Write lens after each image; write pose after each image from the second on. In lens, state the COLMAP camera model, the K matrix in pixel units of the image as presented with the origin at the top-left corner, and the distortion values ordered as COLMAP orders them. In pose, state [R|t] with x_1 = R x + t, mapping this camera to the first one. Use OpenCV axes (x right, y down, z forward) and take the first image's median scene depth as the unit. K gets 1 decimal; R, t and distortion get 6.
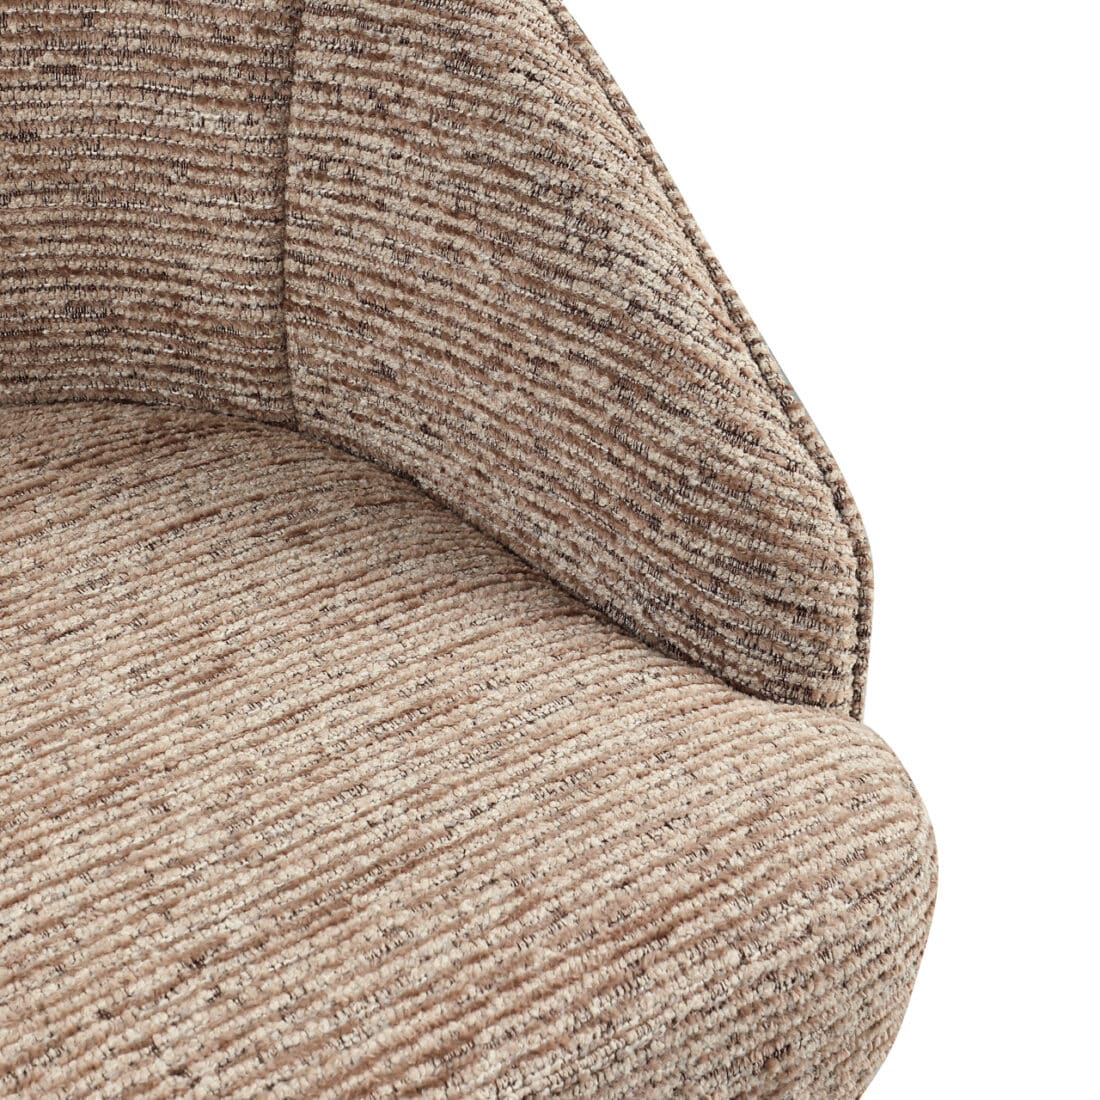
lens RADIAL K [[2691.2, 0, 550.0], [0, 2691.2, 550.0], [0, 0, 1]] dist [0.165984, -0.251361]
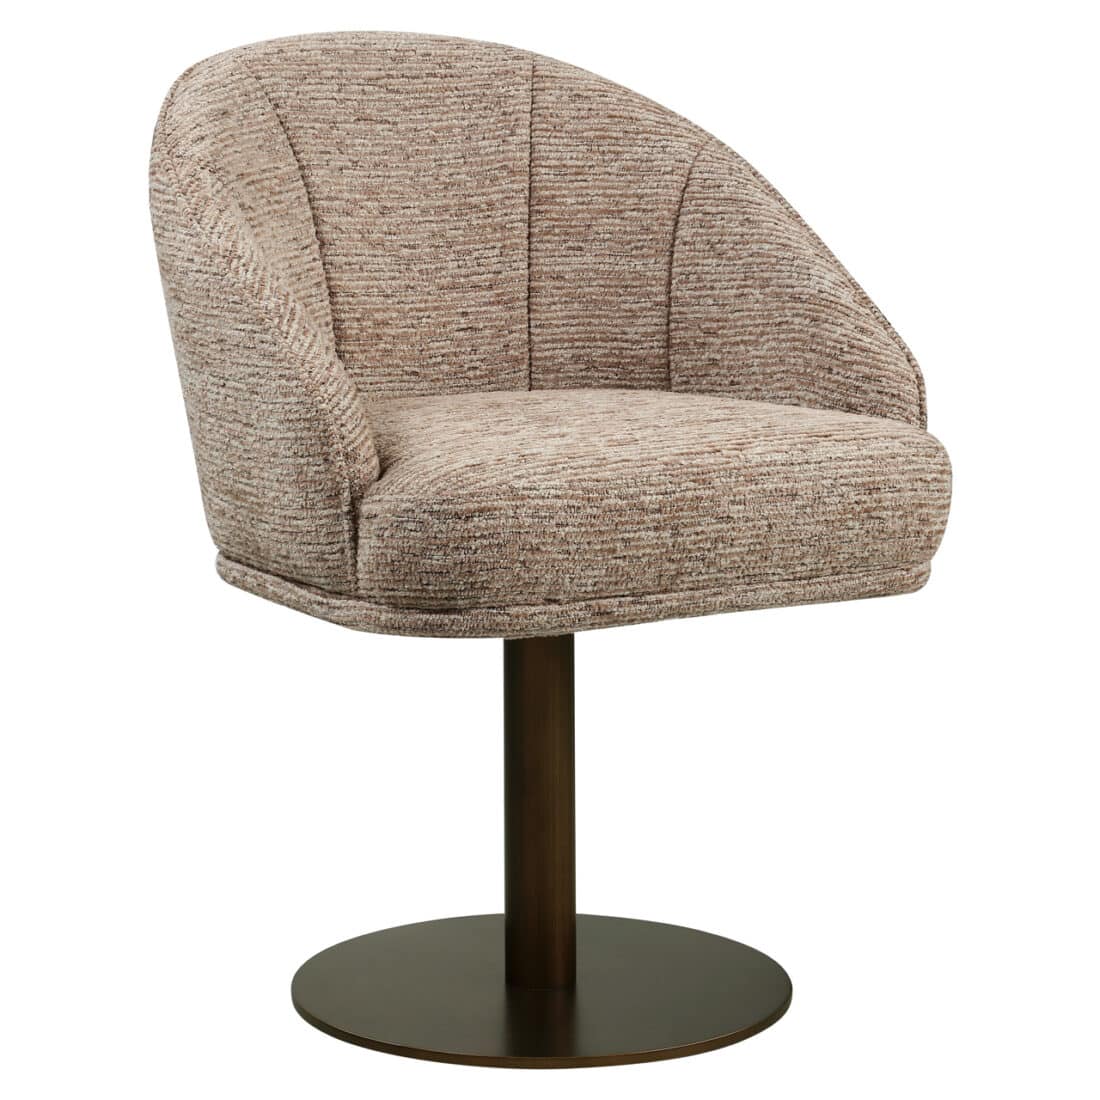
lens RADIAL K [[3569.8, 0, 510.5], [0, 3569.8, 550.5], [0, 0, 1]] dist [0.134601, 12.315937]
pose [[0.994344, -0.030878, -0.101620, 0.069567], [-0.018053, 0.893740, -0.448222, 1.443094], [0.104662, 0.447521, 0.888128, -1.632051]]
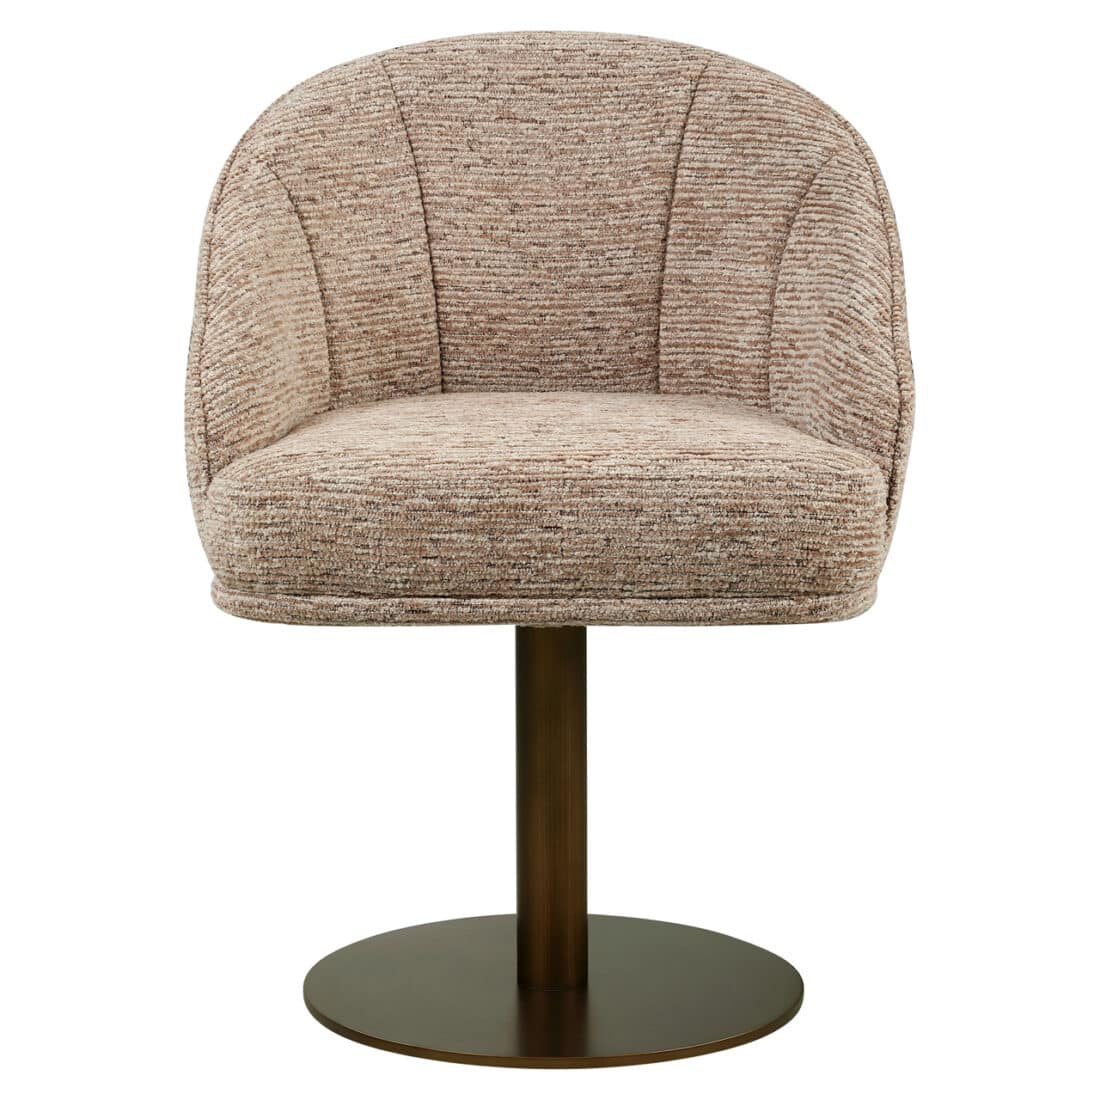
lens RADIAL K [[3569.8, 0, 510.5], [0, 3569.8, 550.5], [0, 0, 1]] dist [0.134601, 12.315937]
pose [[0.792219, 0.048980, -0.608269, 1.554107], [-0.322035, 0.880233, -0.348545, 1.161209], [0.518346, 0.472008, 0.713110, -1.135444]]
